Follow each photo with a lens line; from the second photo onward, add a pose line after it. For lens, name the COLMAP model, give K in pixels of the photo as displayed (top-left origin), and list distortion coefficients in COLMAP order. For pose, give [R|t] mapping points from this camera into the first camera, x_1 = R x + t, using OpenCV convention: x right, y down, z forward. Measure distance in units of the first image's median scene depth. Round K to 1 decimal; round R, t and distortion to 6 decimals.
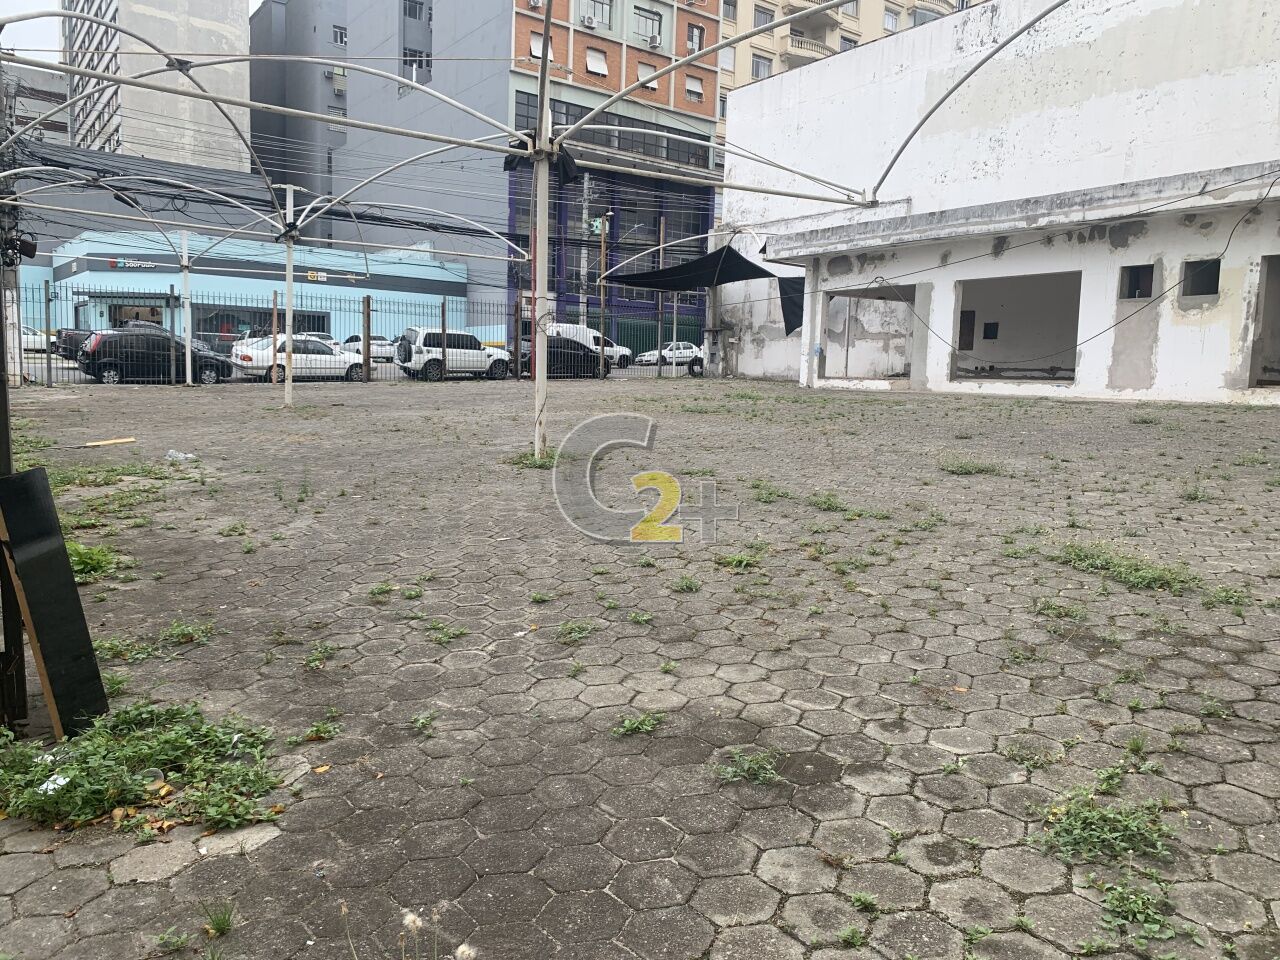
lens RADIAL K [[973.5, 0, 644.2], [0, 973.5, 483.4], [0, 0, 1]] dist [0.038669, -0.045482]
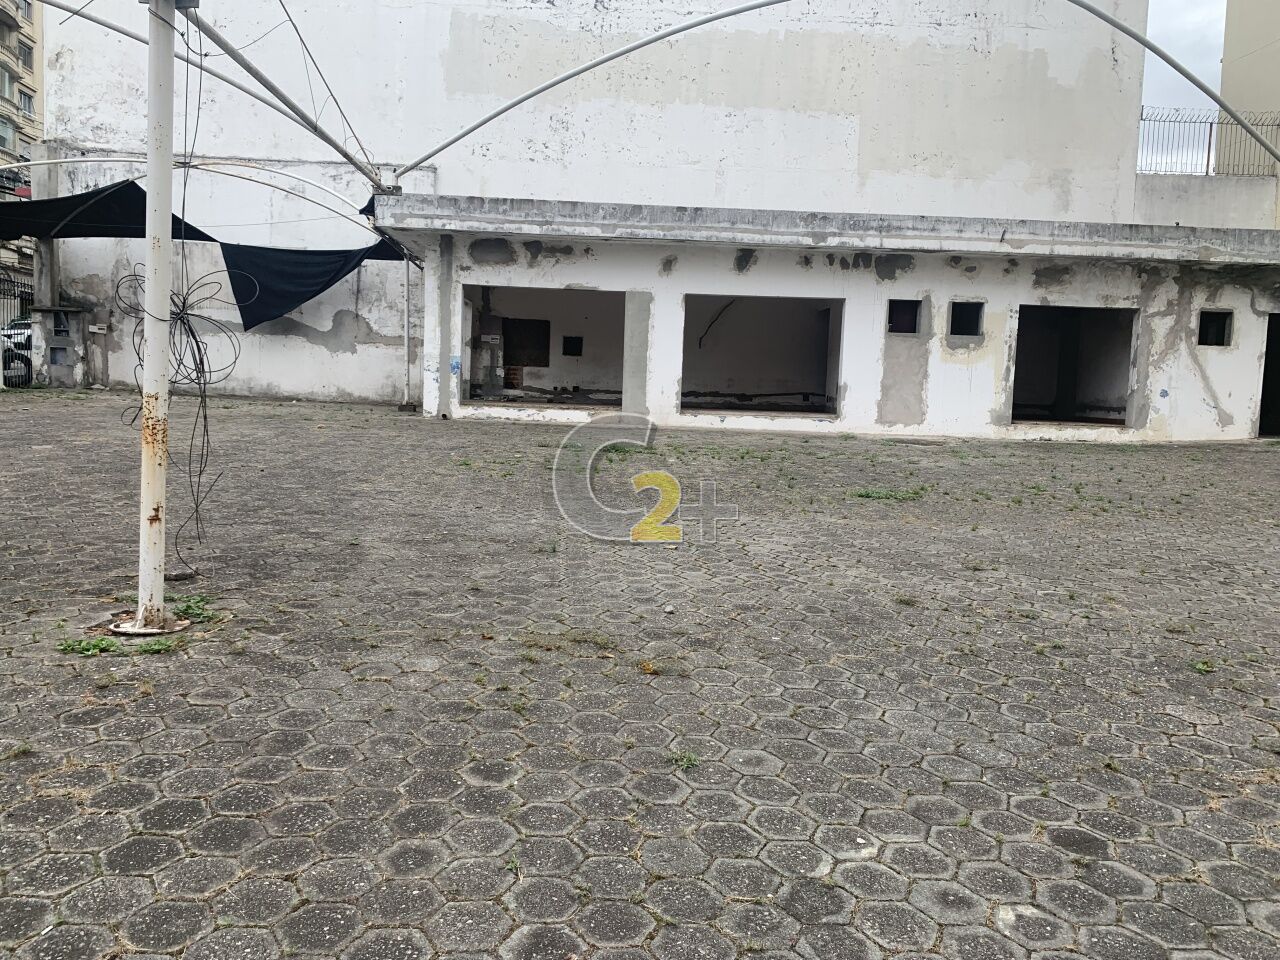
lens RADIAL K [[973.5, 0, 639.1], [0, 973.5, 468.7], [0, 0, 1]] dist [0.038669, -0.045482]
pose [[0.544026, -0.075151, 0.835696, -0.467203], [0.070985, 0.996533, 0.043404, -0.111579], [-0.836060, 0.035709, 0.547475, 0.672301]]
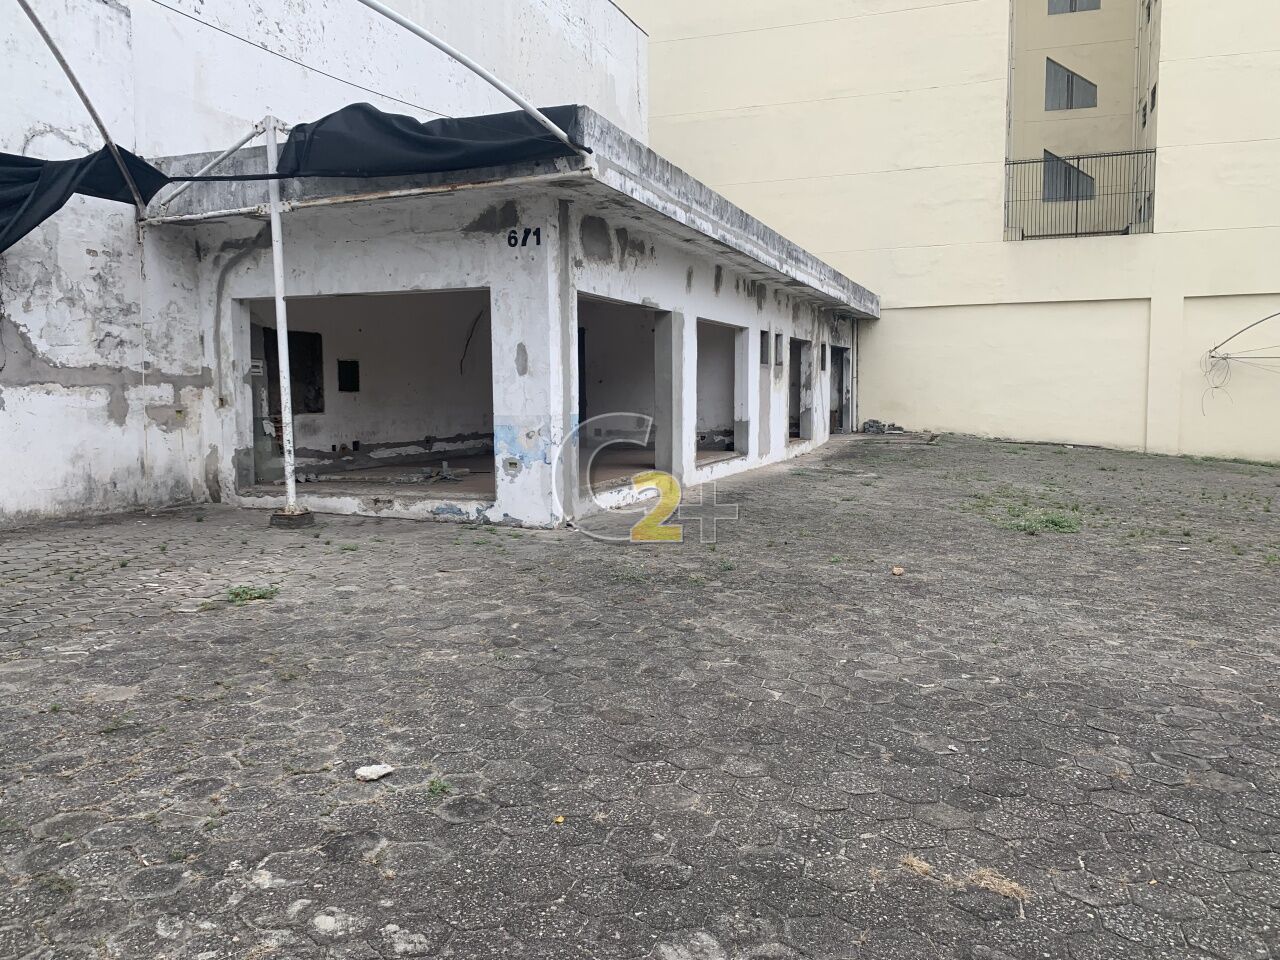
lens RADIAL K [[973.5, 0, 642.3], [0, 973.5, 475.9], [0, 0, 1]] dist [0.038669, -0.045482]
pose [[-0.563882, -0.096775, 0.820165, -0.235580], [0.080654, 0.981910, 0.171311, -0.249314], [-0.821907, 0.162749, -0.545877, 1.612130]]
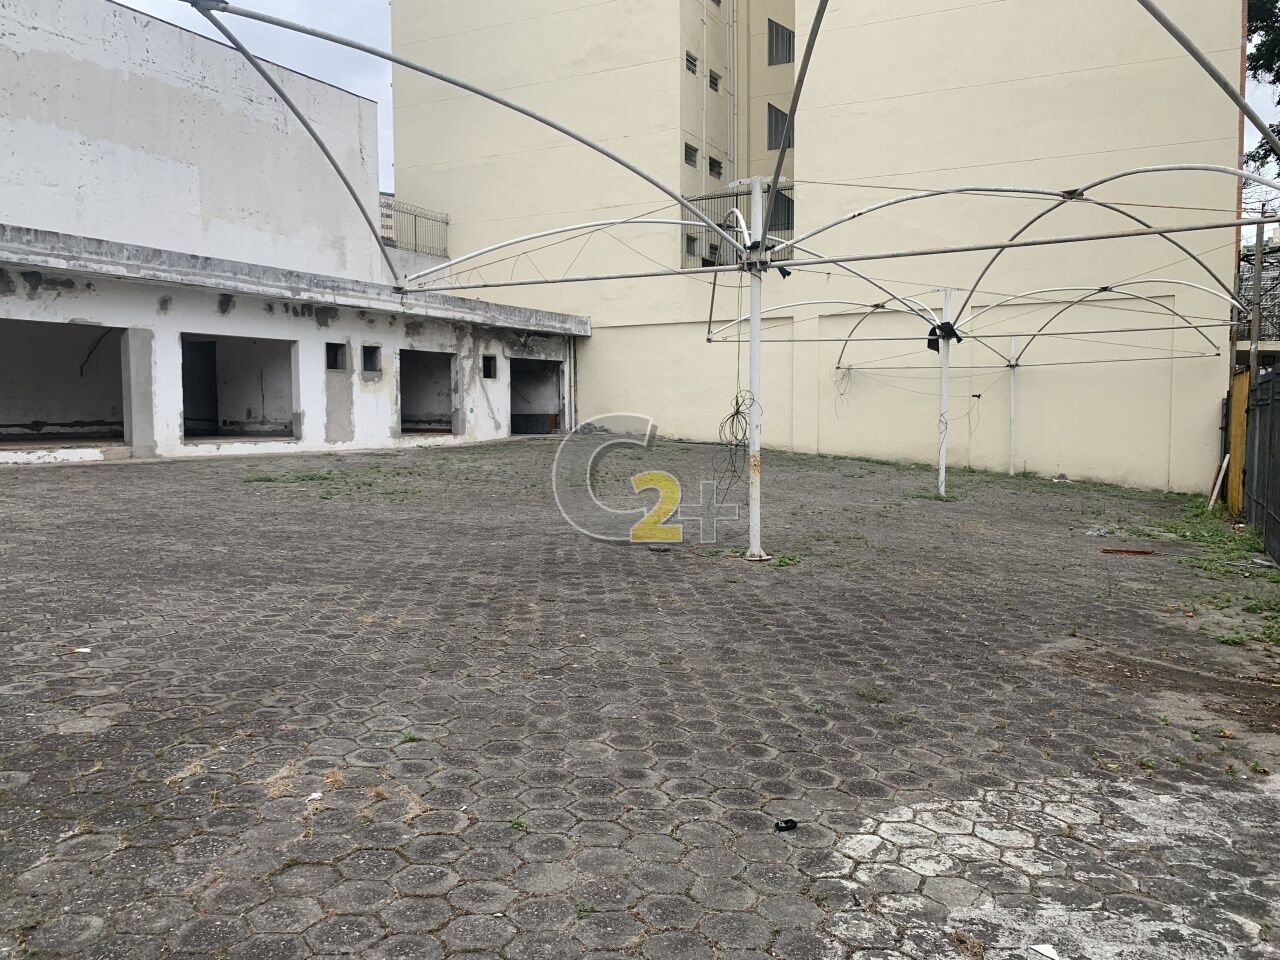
lens RADIAL K [[973.5, 0, 629.7], [0, 973.5, 479.0], [0, 0, 1]] dist [0.038669, -0.045482]
pose [[-0.443710, -0.090933, 0.891545, -0.767733], [0.086531, 0.985843, 0.143616, -0.193193], [-0.891983, 0.140870, -0.429560, 1.192389]]
